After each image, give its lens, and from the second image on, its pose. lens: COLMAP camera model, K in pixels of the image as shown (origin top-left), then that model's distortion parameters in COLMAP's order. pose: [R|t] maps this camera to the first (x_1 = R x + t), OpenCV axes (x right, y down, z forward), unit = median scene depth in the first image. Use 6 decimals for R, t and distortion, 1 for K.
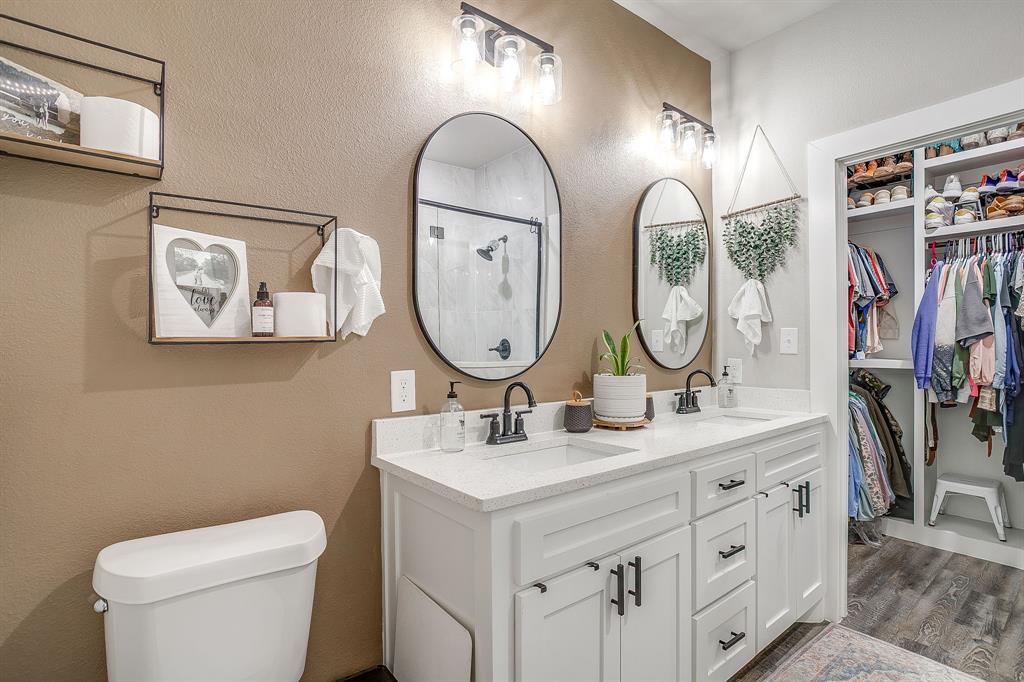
lens RADIAL K [[492.1, 0, 512.0], [0, 492.1, 341.0], [0, 0, 1]] dist [-0.050110, 0.027017]
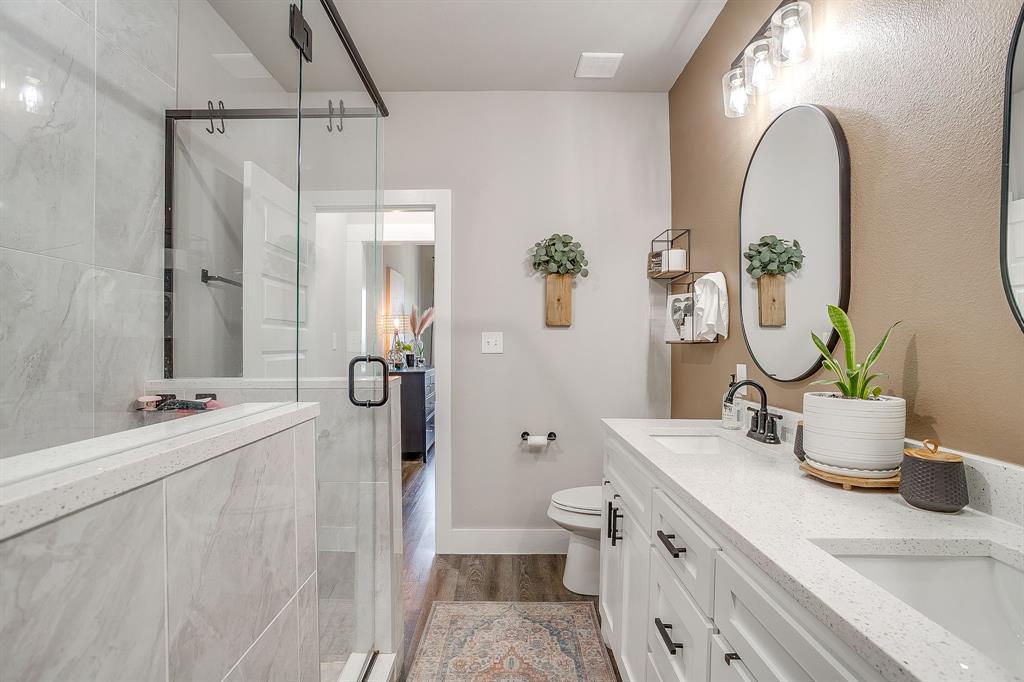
lens RADIAL K [[492.1, 0, 512.0], [0, 492.1, 341.0], [0, 0, 1]] dist [-0.050110, 0.027017]
pose [[-0.605272, -0.001745, -0.796017, 1.161255], [0.007466, 0.999941, -0.007868, 0.003280], [0.795984, -0.010705, -0.605223, 1.253254]]
